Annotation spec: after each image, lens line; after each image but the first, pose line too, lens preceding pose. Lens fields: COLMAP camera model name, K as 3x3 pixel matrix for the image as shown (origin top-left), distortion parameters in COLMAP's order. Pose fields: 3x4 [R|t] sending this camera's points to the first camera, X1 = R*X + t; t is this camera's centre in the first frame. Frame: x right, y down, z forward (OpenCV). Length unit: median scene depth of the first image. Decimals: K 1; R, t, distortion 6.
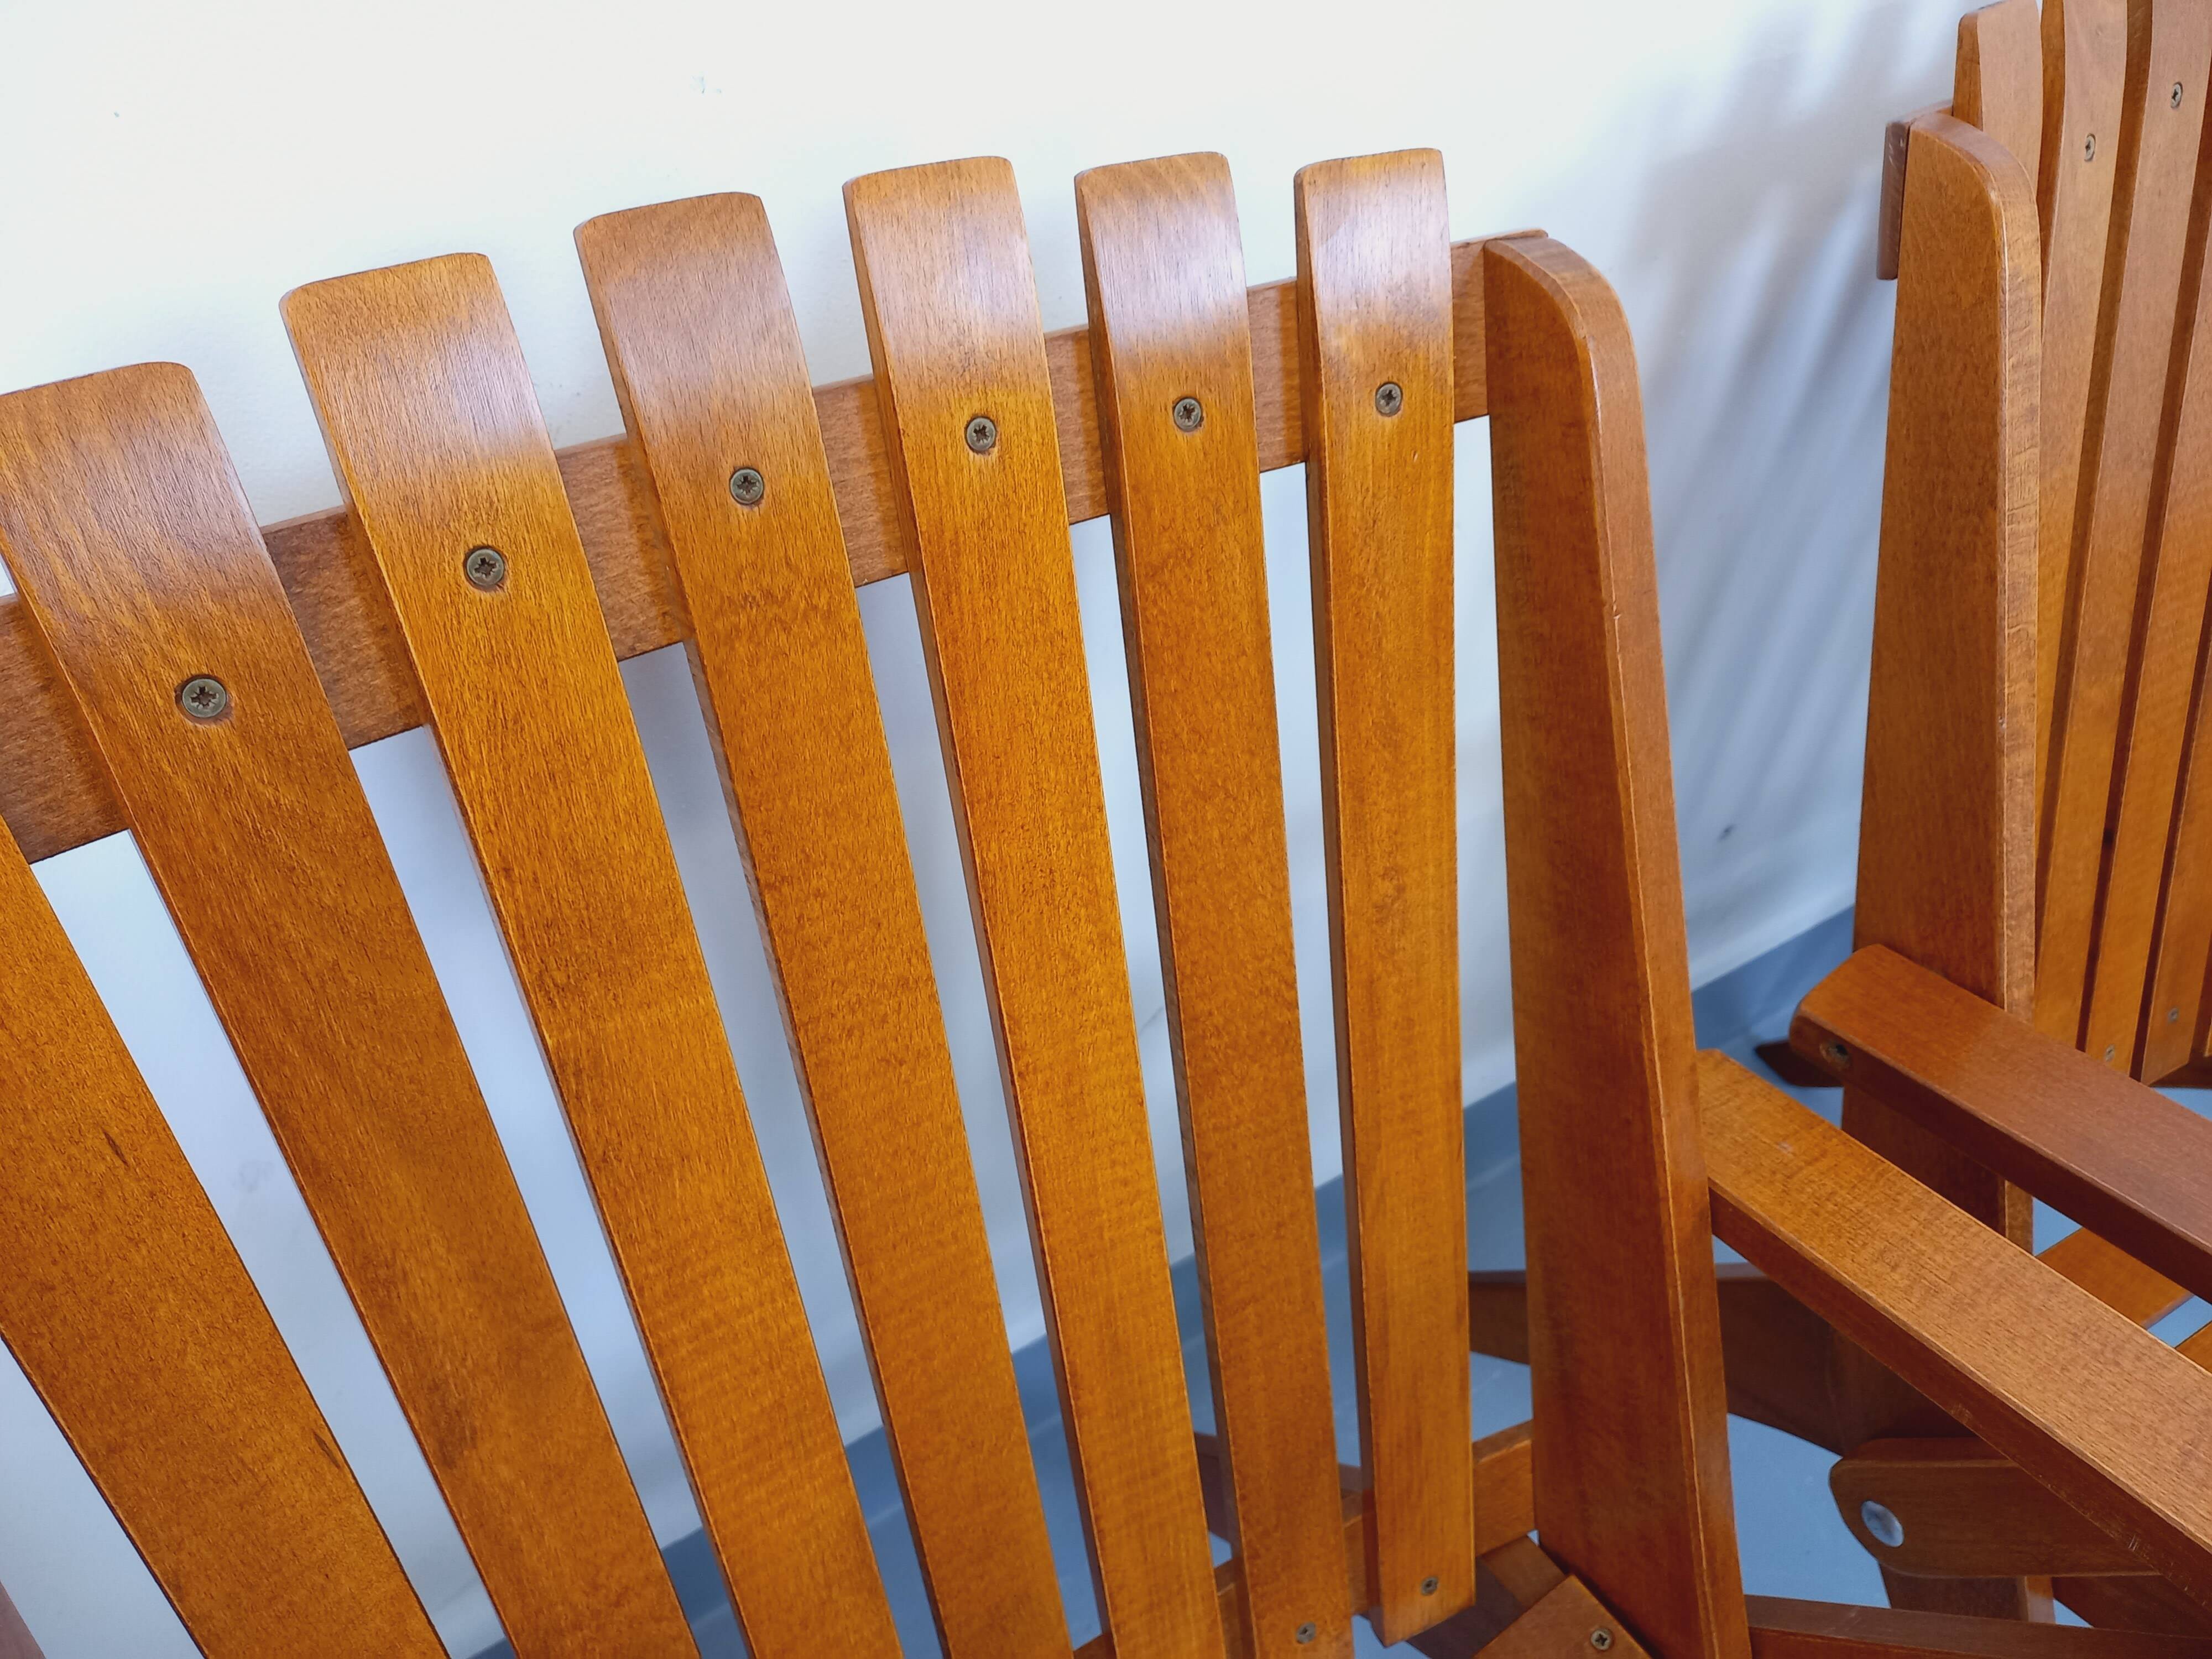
lens RADIAL K [[1633.5, 0, 1108.9], [0, 1633.5, 805.4], [0, 0, 1]] dist [0.065254, -0.059762]
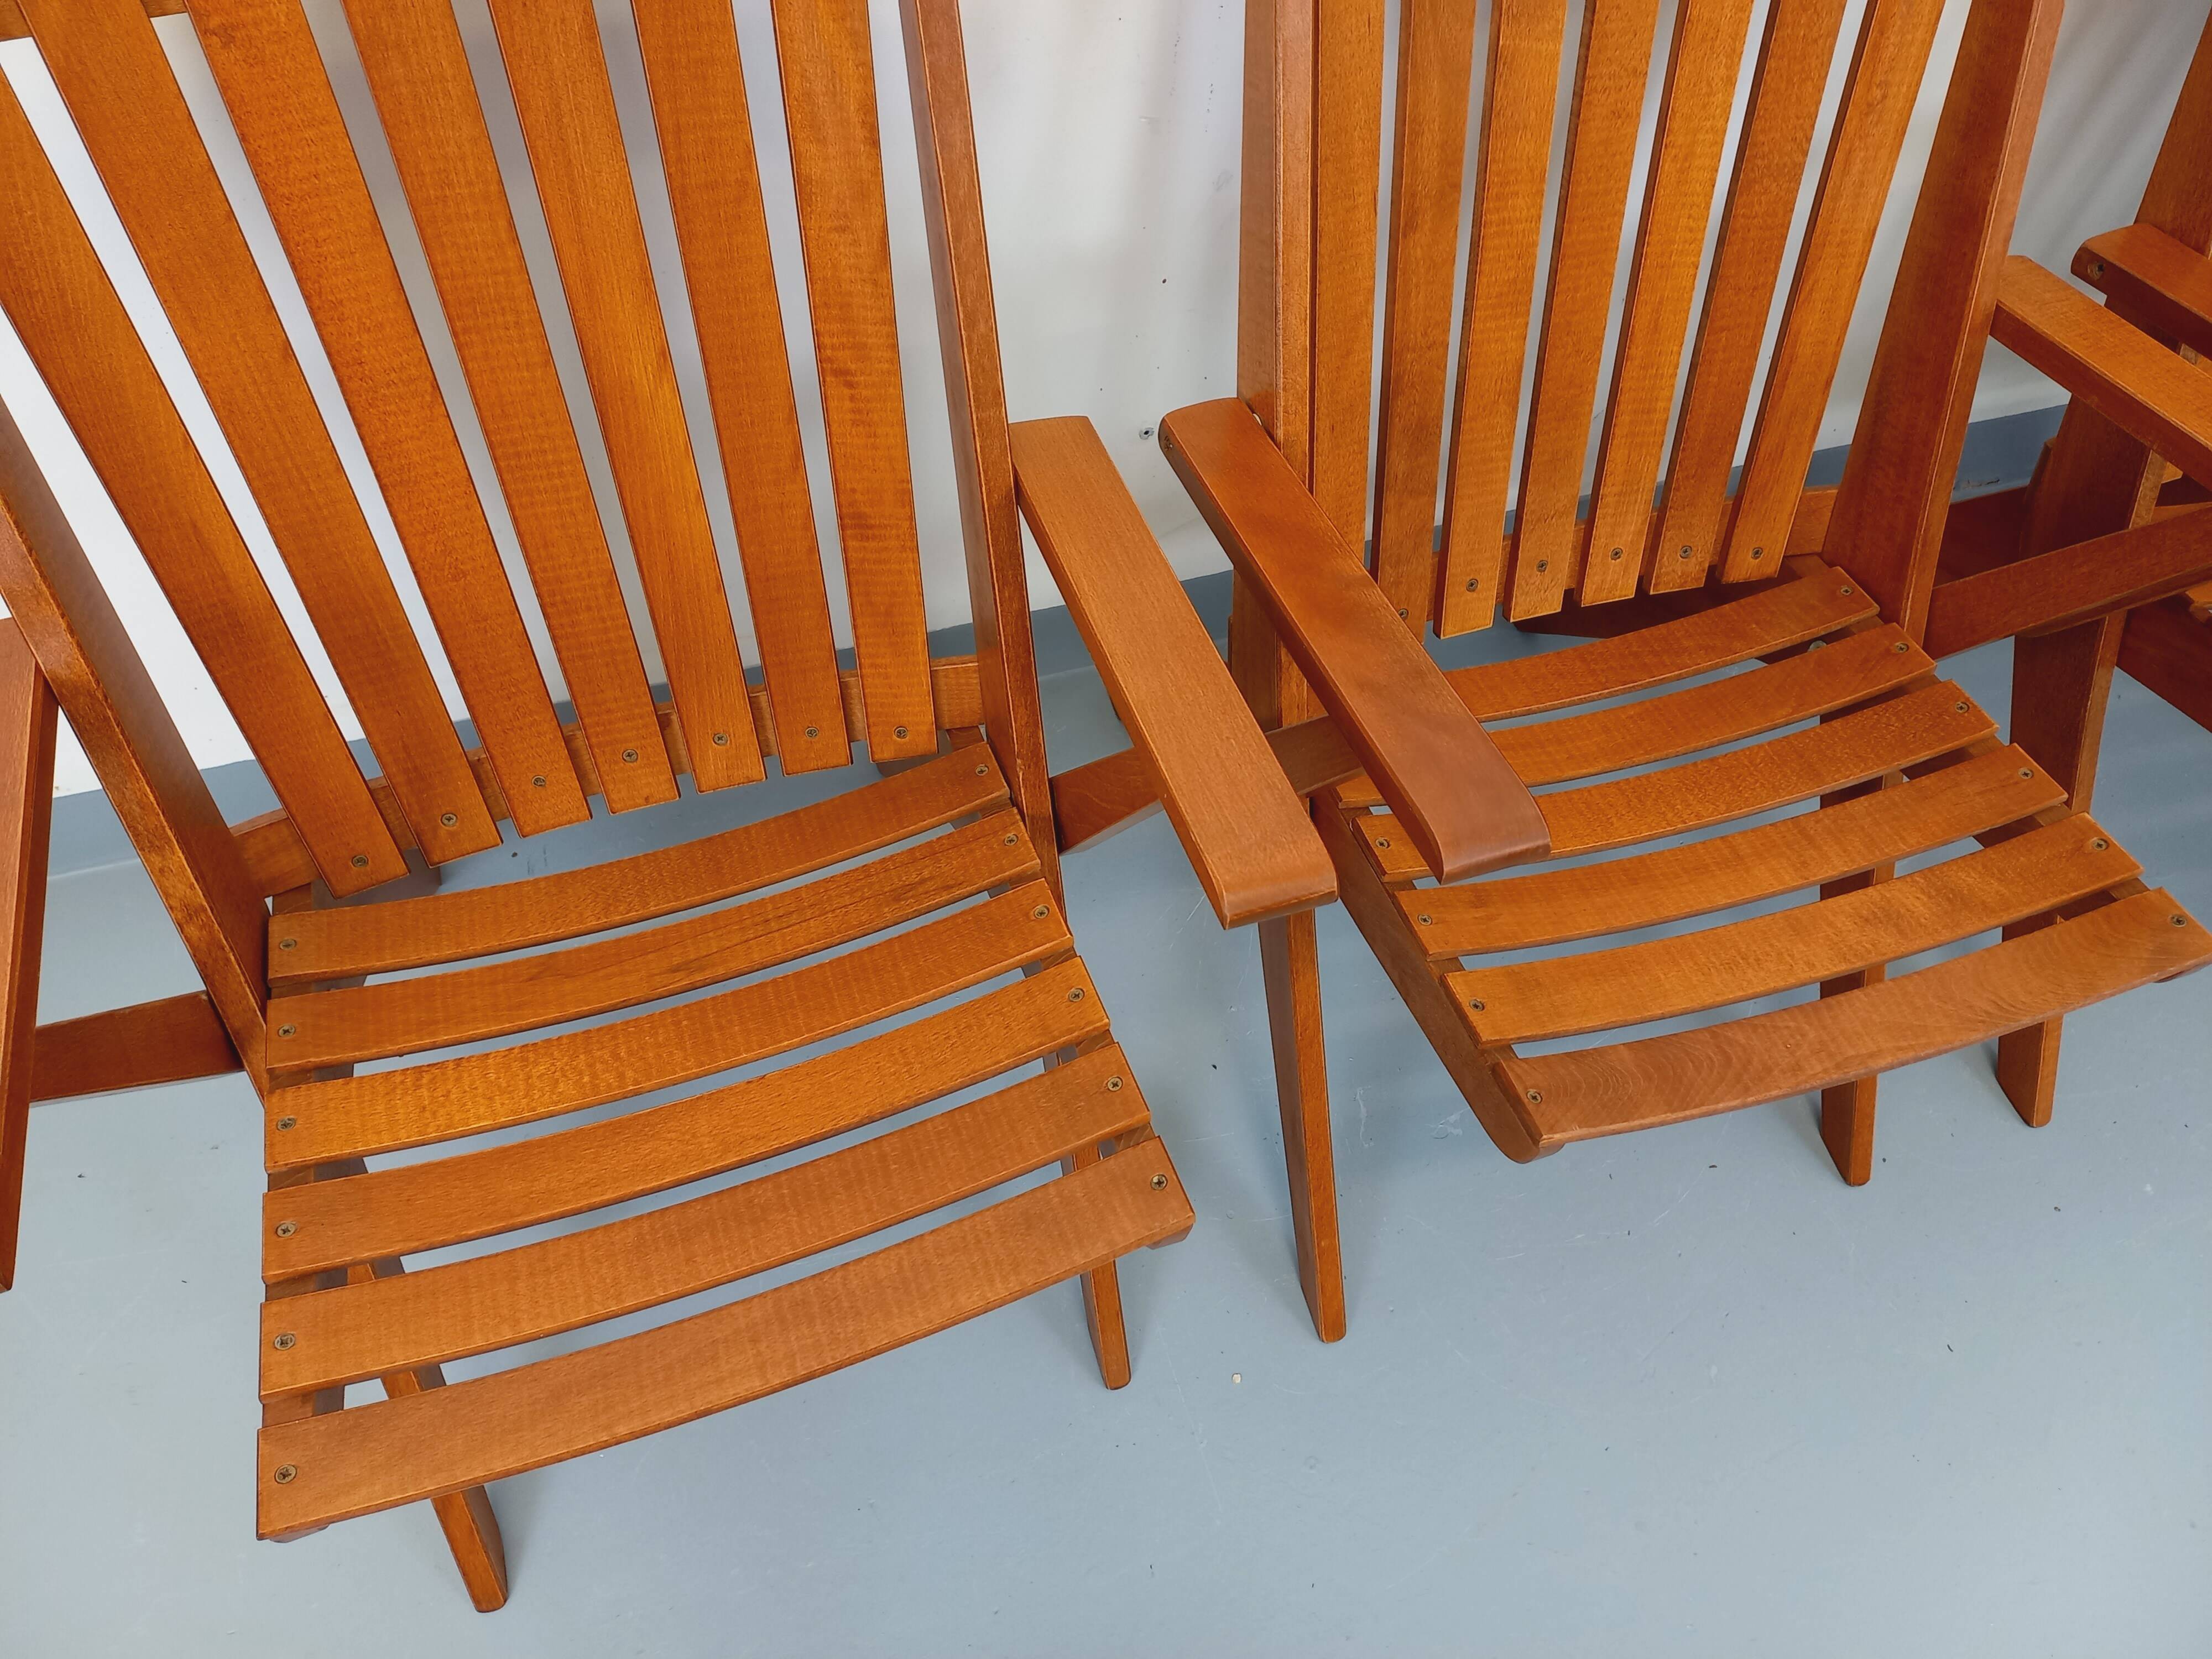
lens RADIAL K [[1633.5, 0, 1115.5], [0, 1633.5, 836.6], [0, 0, 1]] dist [0.065254, -0.059762]
pose [[0.964434, 0.231936, -0.126777, -0.239993], [-0.190423, 0.942304, 0.275321, 0.508905], [0.183320, -0.241388, 0.952956, -1.214276]]
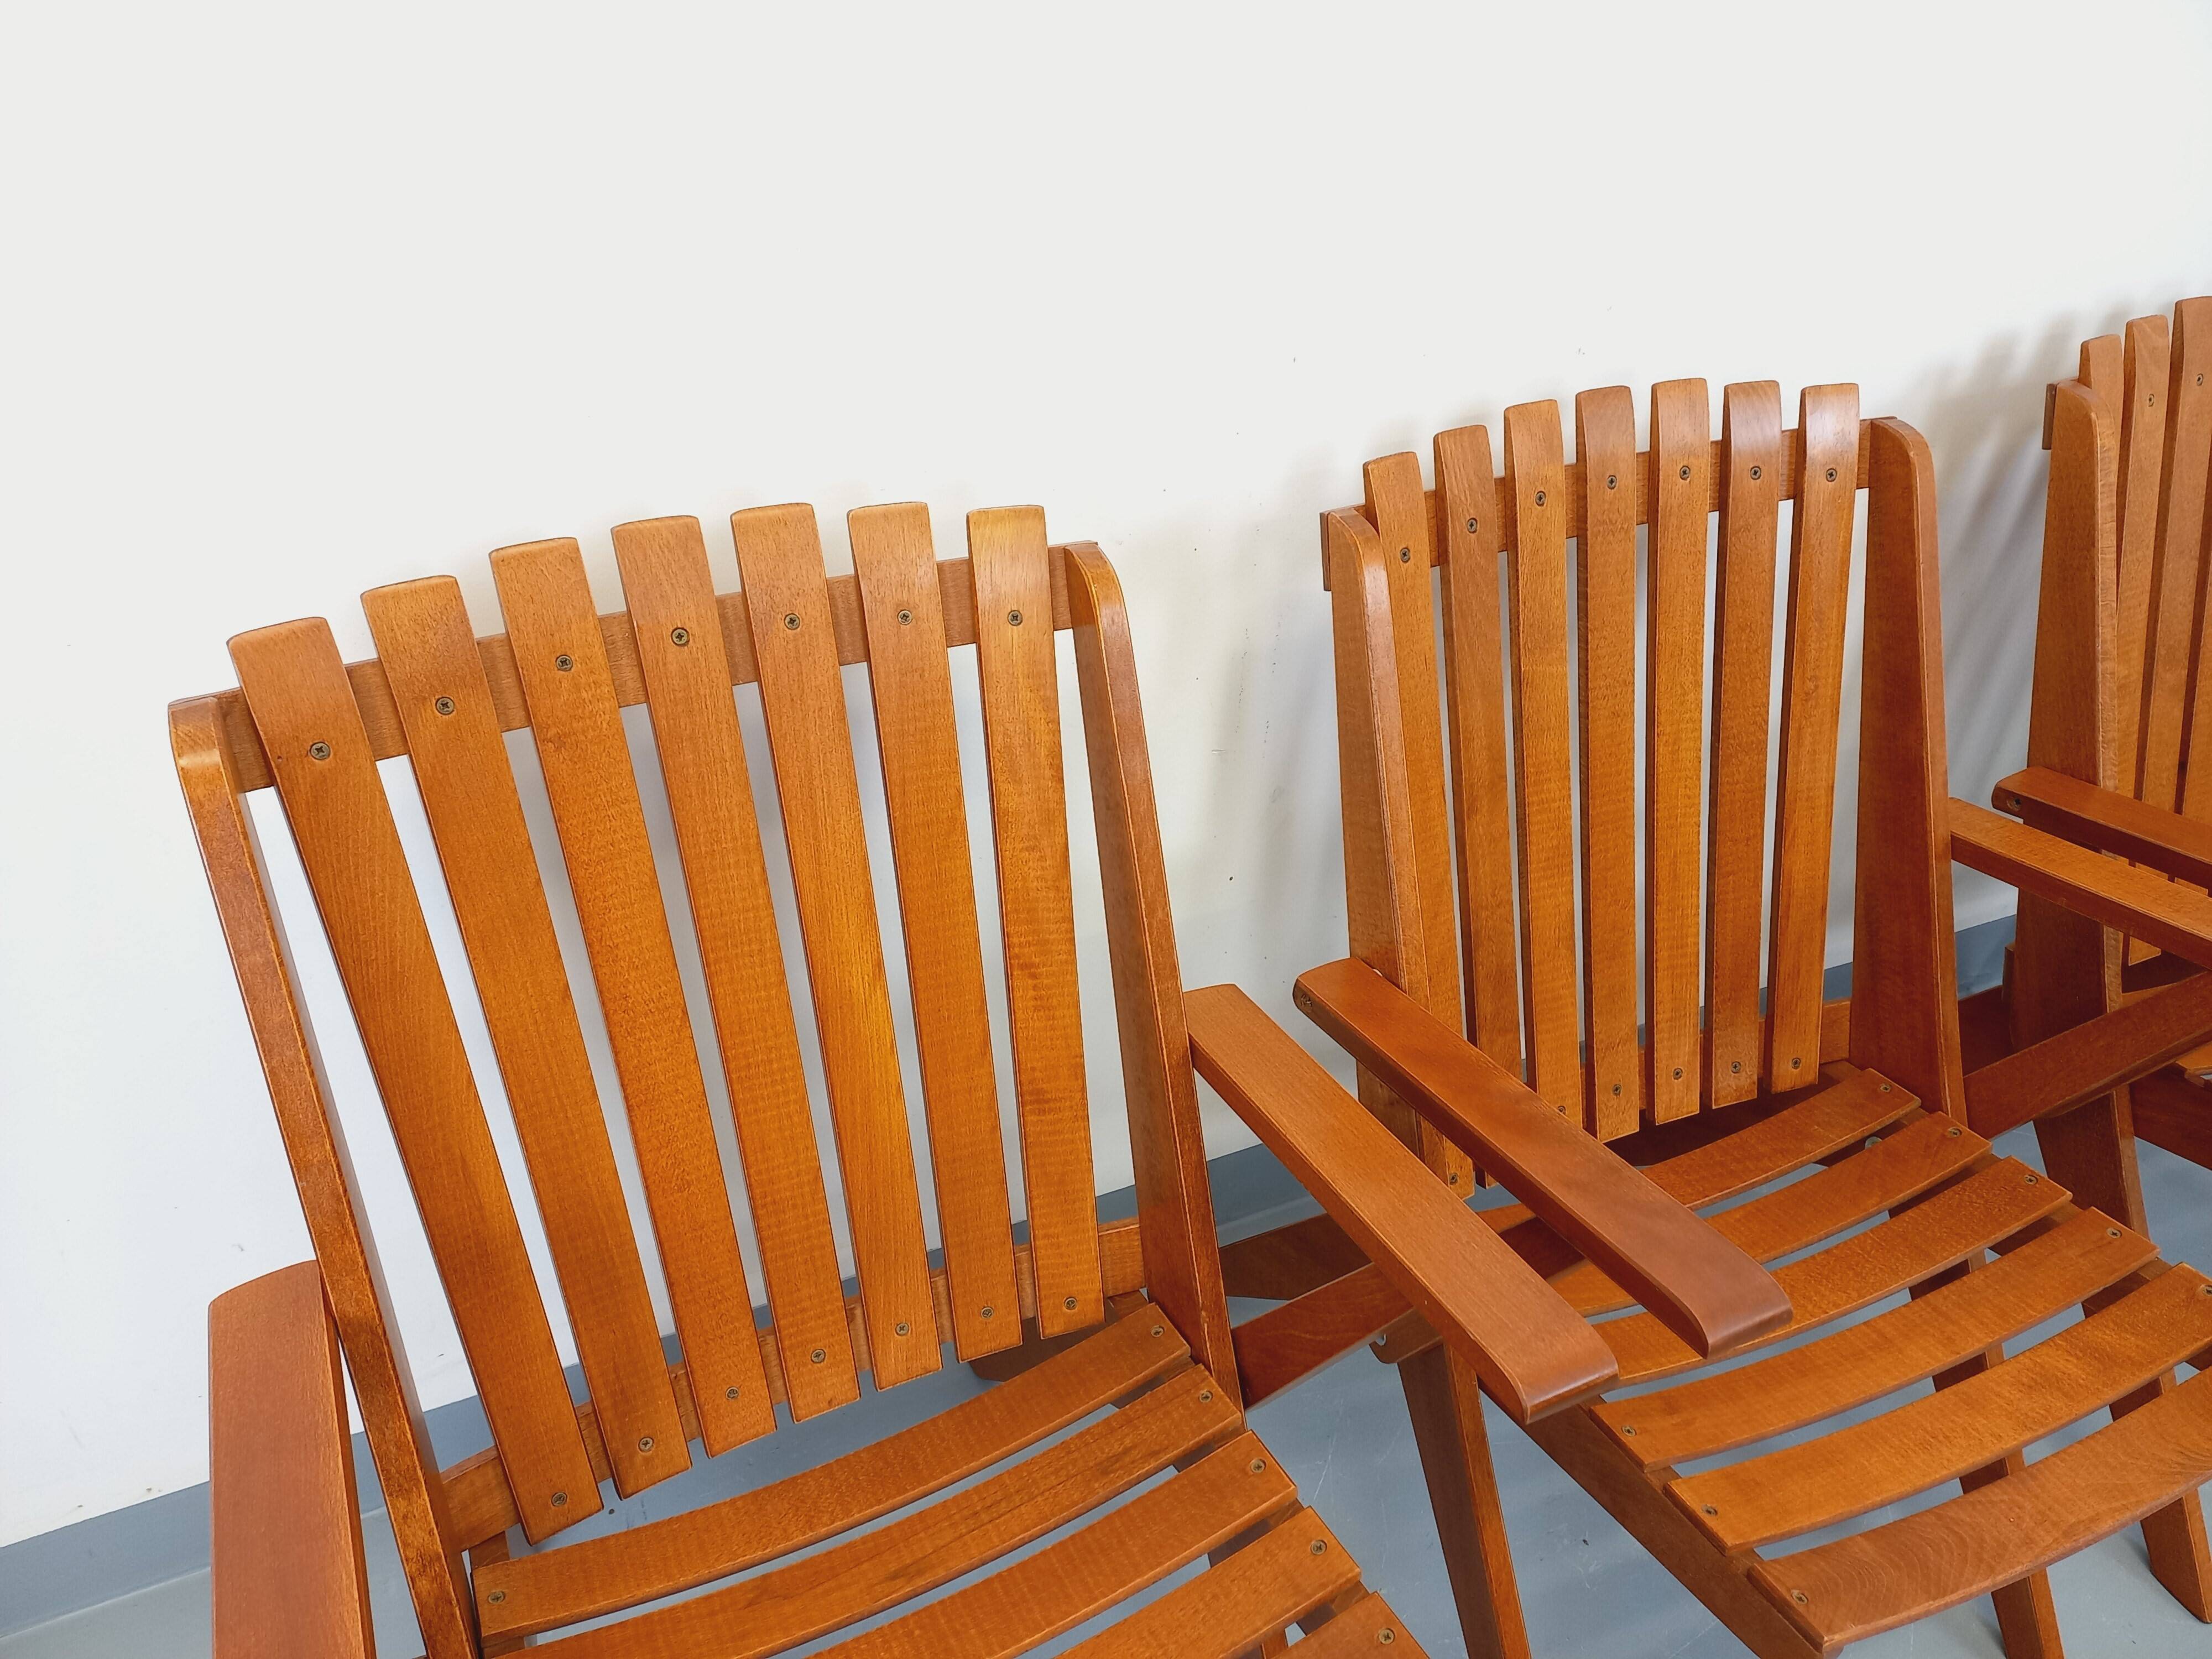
lens RADIAL K [[1633.5, 0, 1098.7], [0, 1633.5, 803.9], [0, 0, 1]] dist [0.065254, -0.059762]
pose [[0.989122, 0.080119, -0.123365, -0.545879], [-0.095469, 0.987677, -0.124019, 0.624144], [0.111909, 0.134447, 0.984581, -1.449622]]
